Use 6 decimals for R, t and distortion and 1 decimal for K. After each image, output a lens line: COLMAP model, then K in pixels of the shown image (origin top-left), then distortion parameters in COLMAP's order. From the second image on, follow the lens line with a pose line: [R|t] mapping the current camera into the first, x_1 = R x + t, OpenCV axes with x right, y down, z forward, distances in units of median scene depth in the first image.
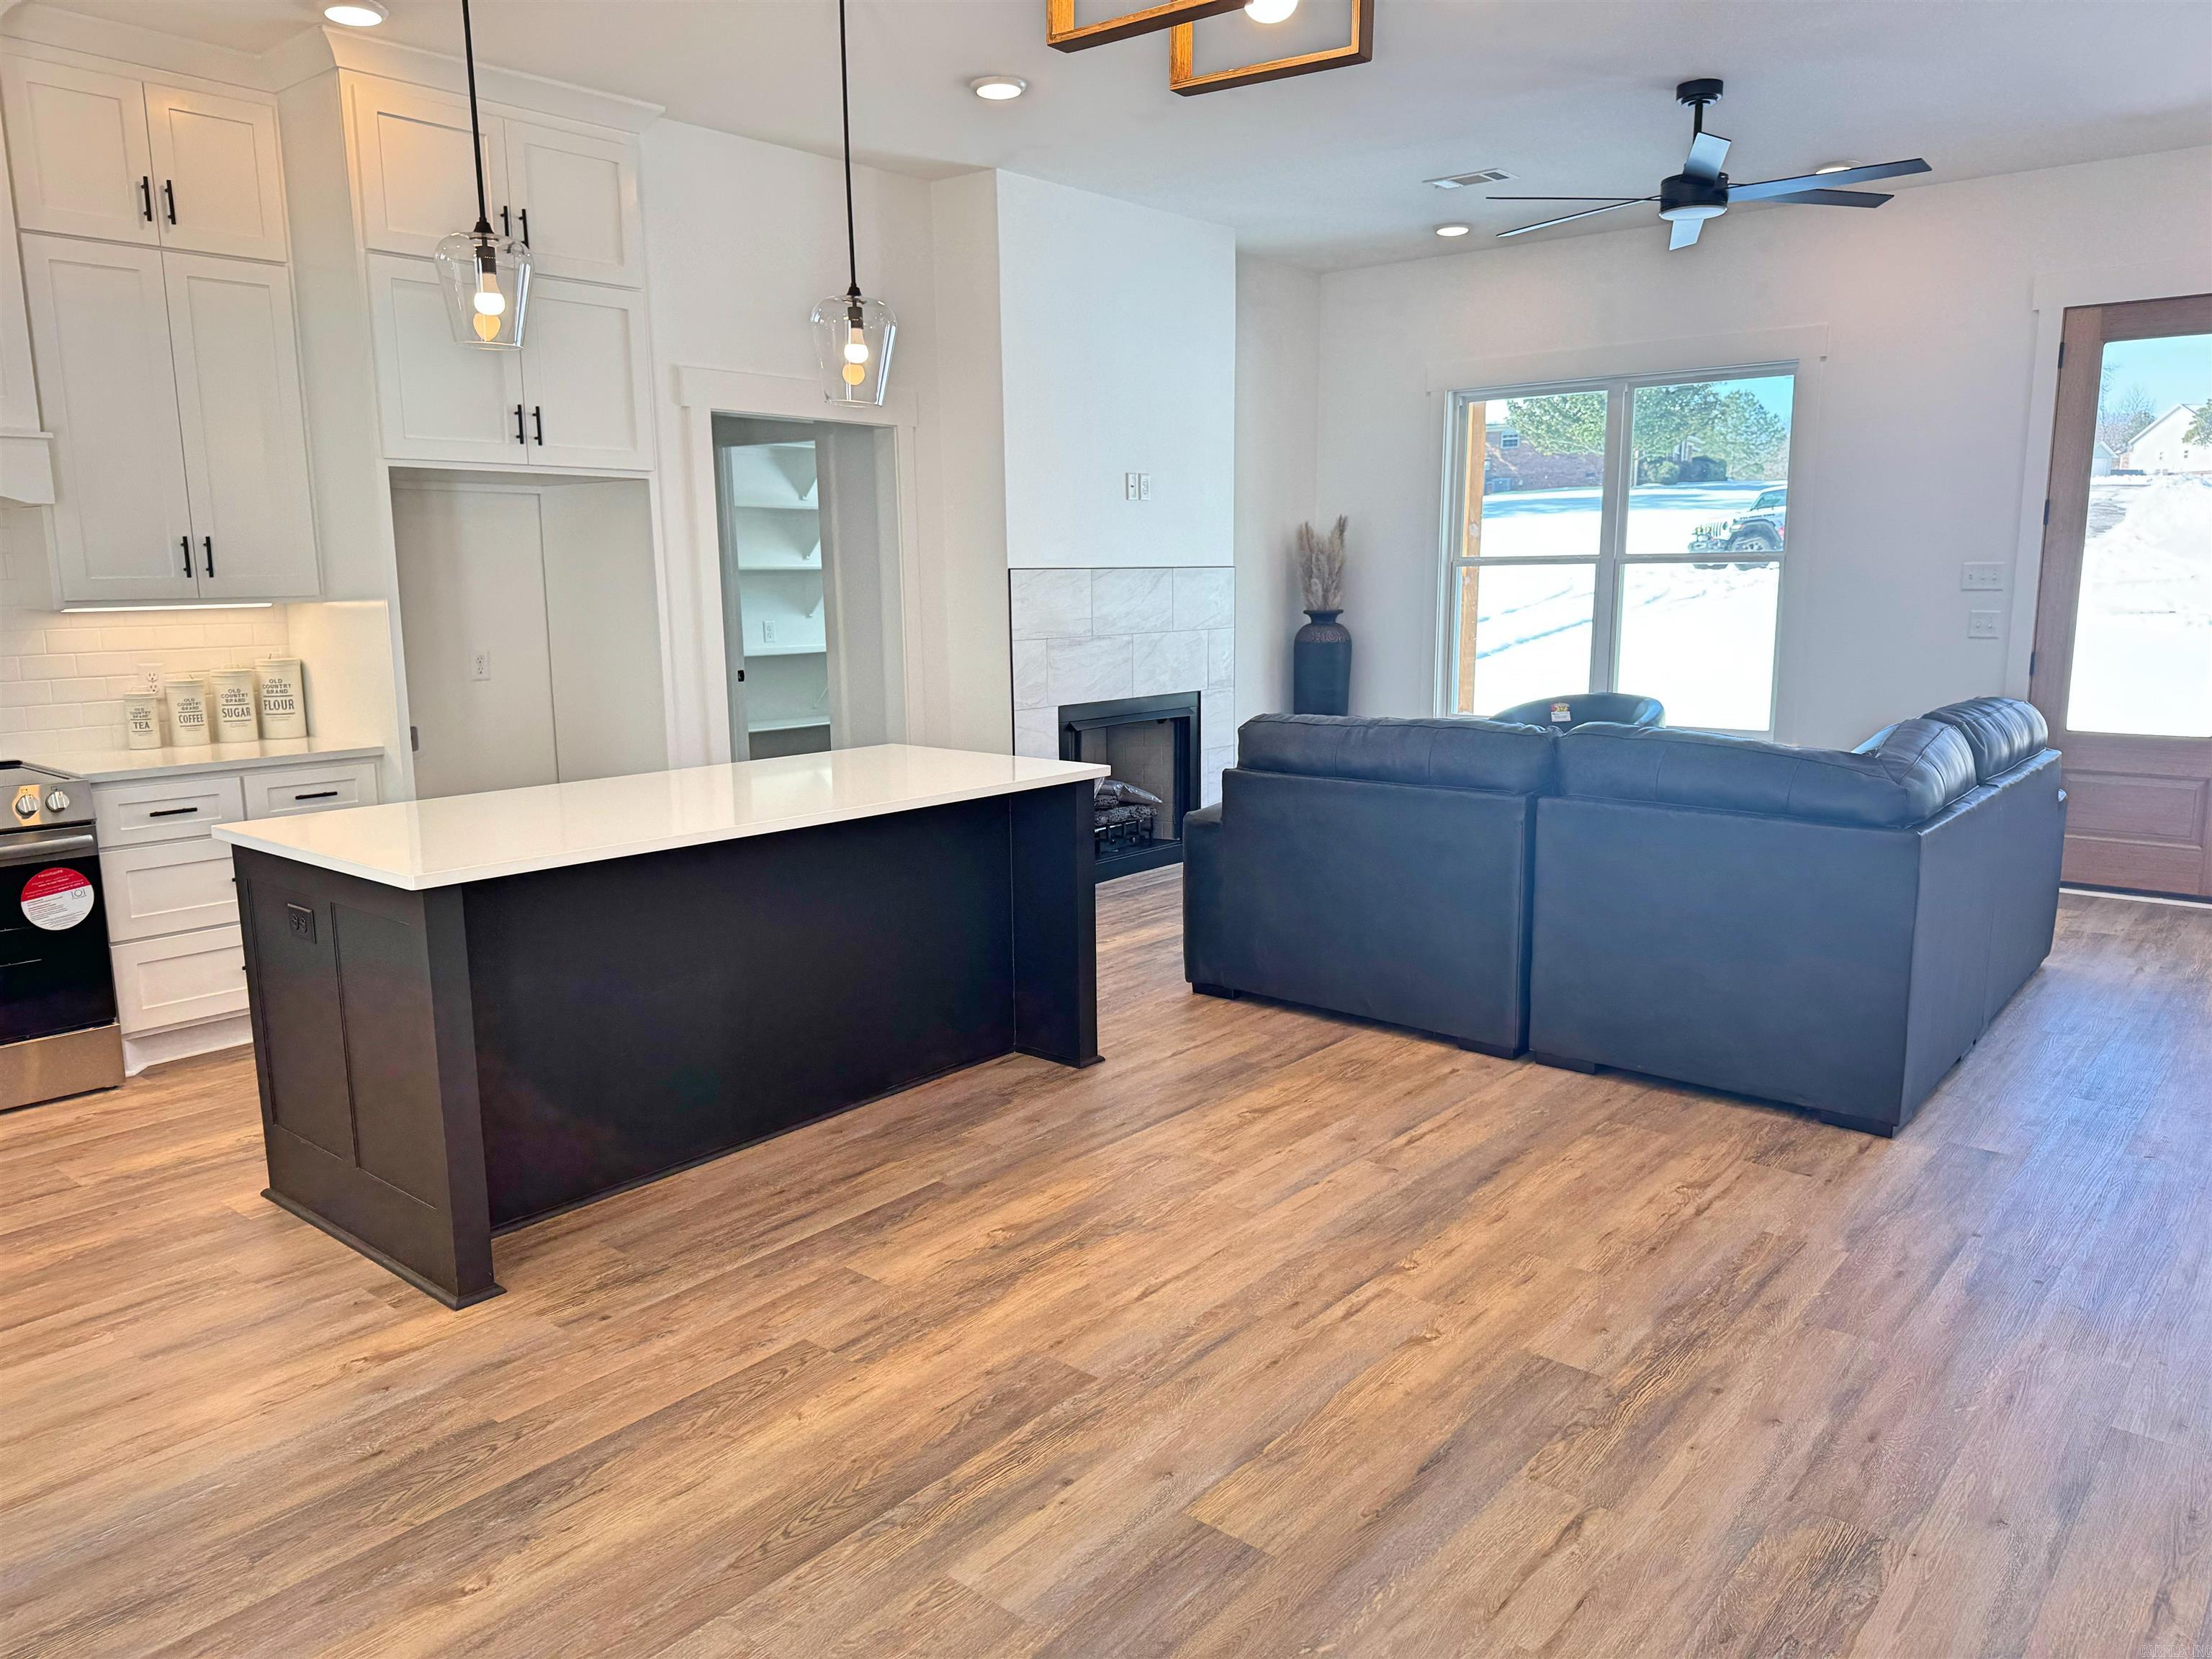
lens RADIAL K [[1564.6, 0, 1114.3], [0, 1564.6, 835.3], [0, 0, 1]] dist [0.052428, -0.042917]
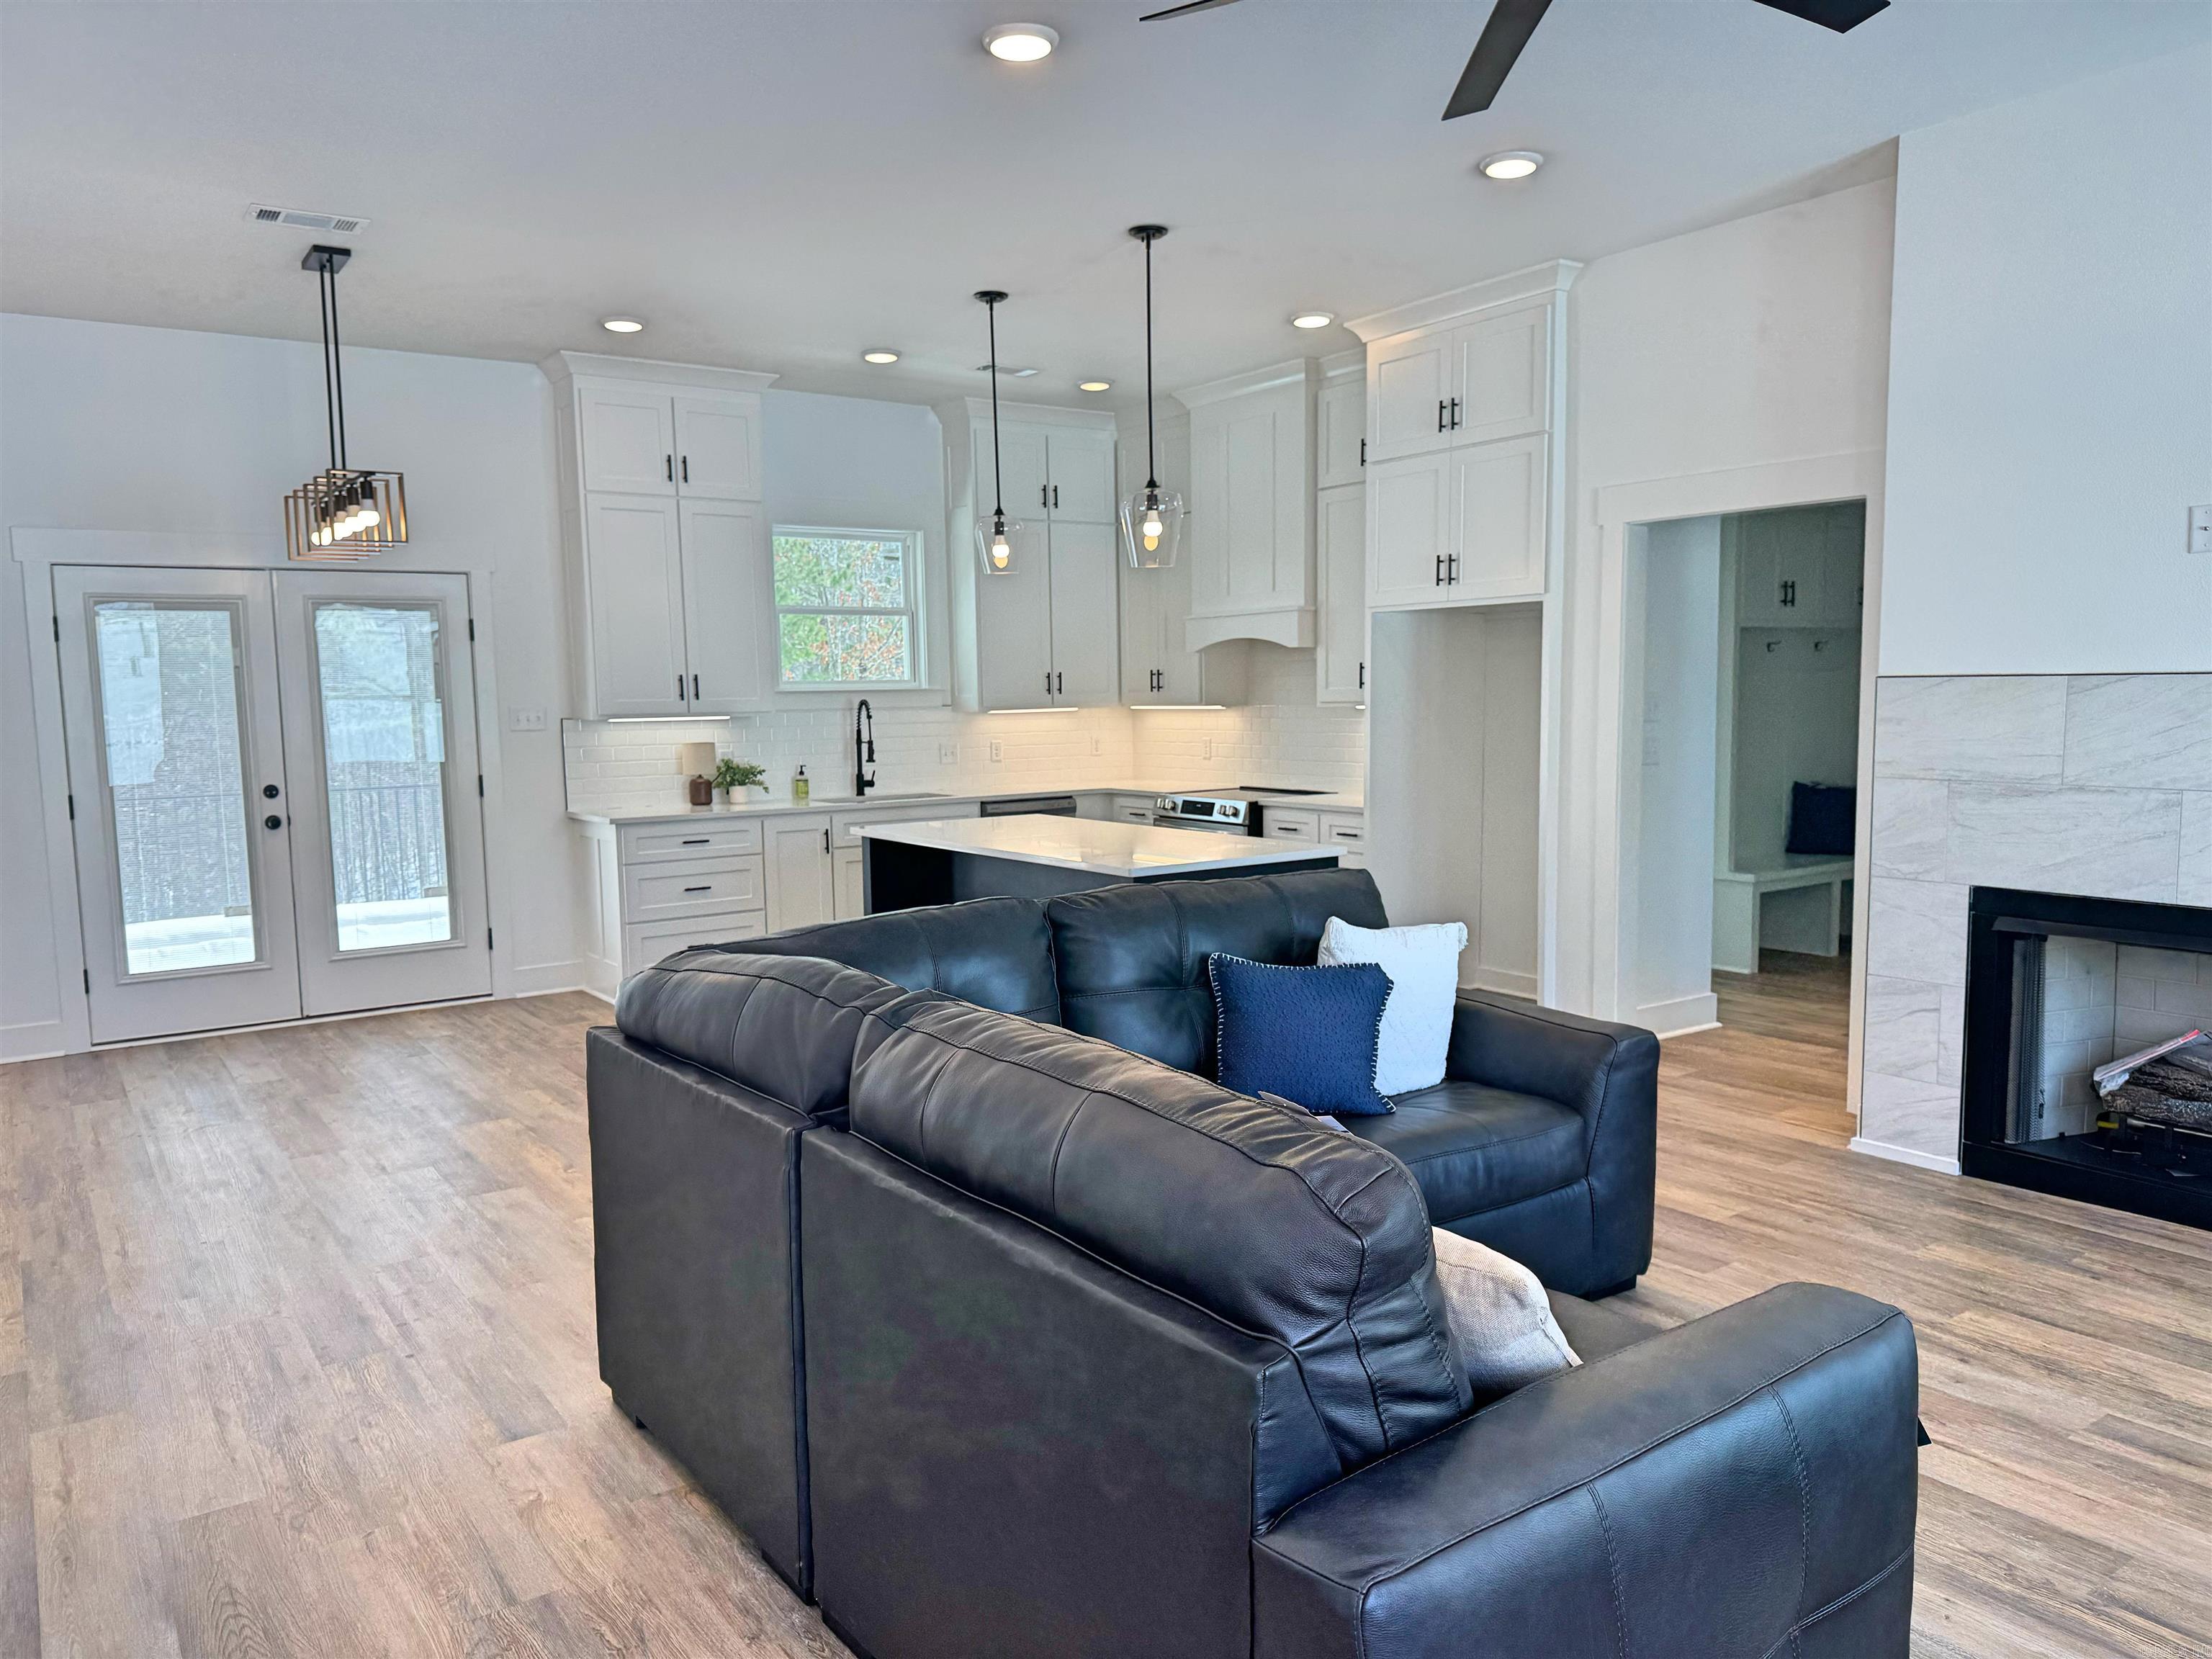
lens RADIAL K [[1564.6, 0, 1097.6], [0, 1564.6, 823.7], [0, 0, 1]] dist [0.052428, -0.042917]
pose [[-0.263573, 0.099294, -0.959515, 1.231257], [-0.143708, 0.979547, 0.140843, -0.264401], [0.953875, 0.175012, -0.243913, 1.441528]]
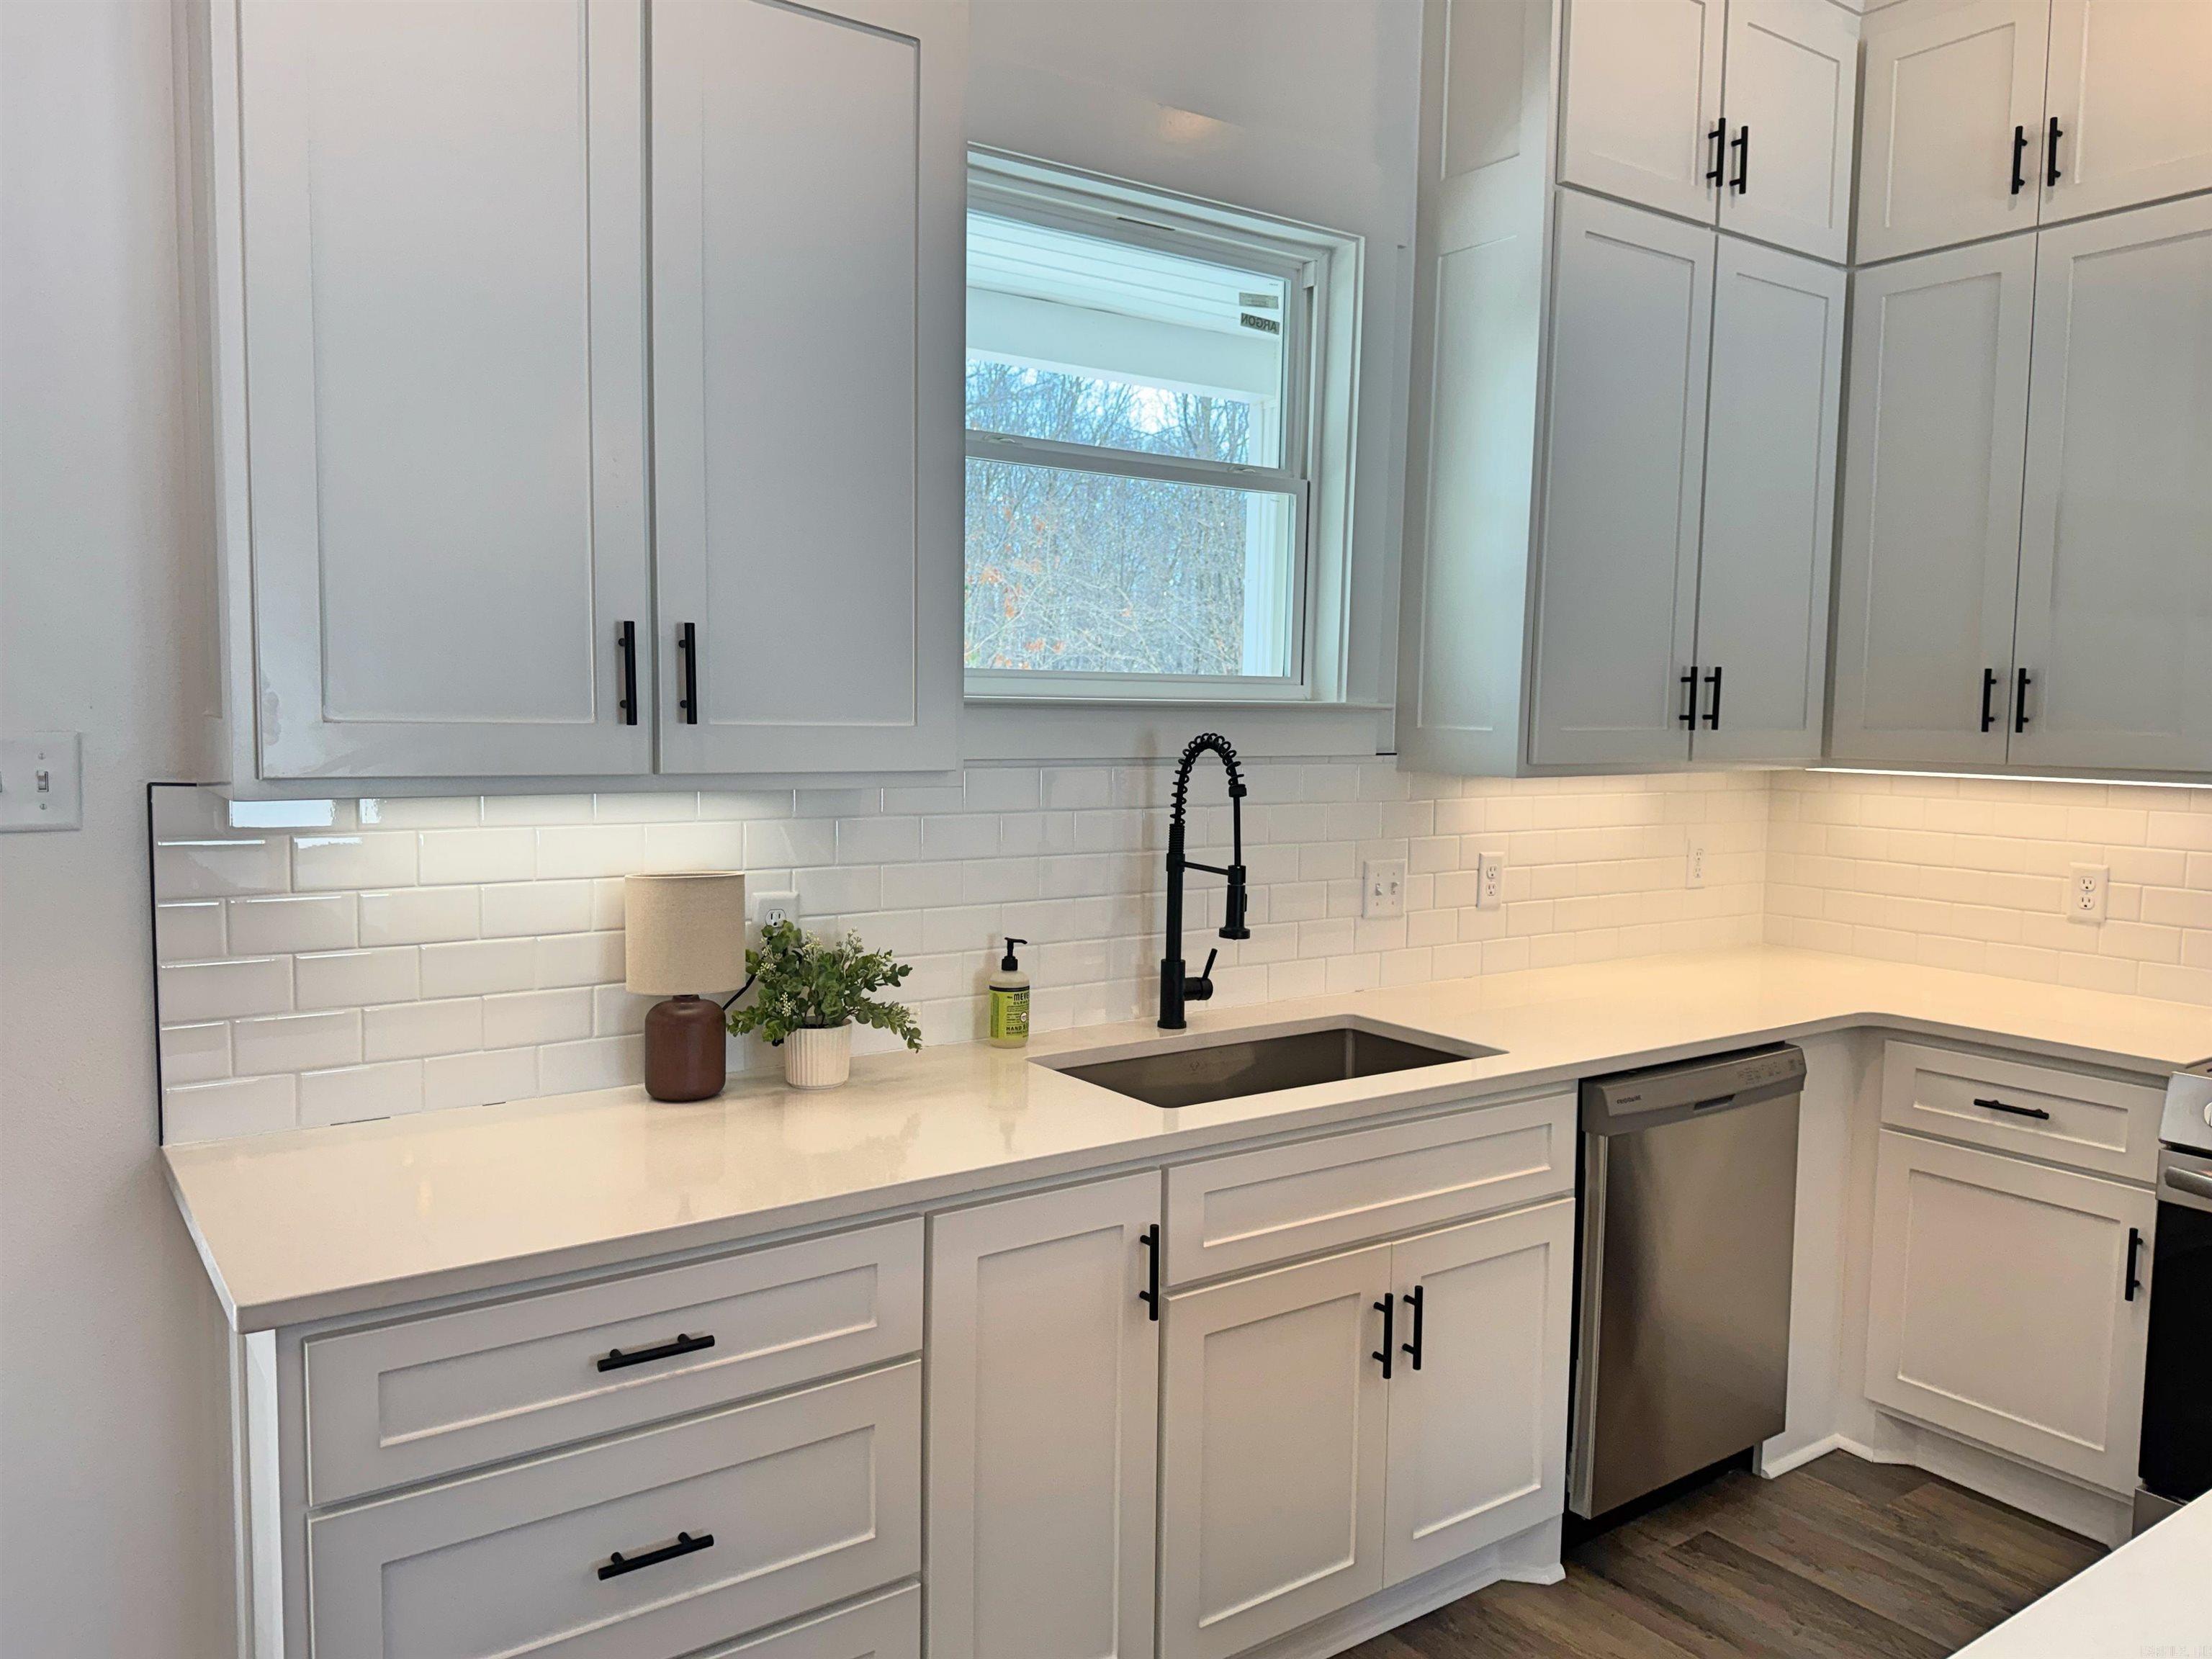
lens RADIAL K [[1564.6, 0, 1074.0], [0, 1564.6, 836.1], [0, 0, 1]] dist [0.052428, -0.042917]
pose [[-0.261401, 0.088135, -0.961198, -0.108351], [-0.176114, 0.974751, 0.137273, -0.120272], [0.949028, 0.205164, -0.239279, 0.688940]]
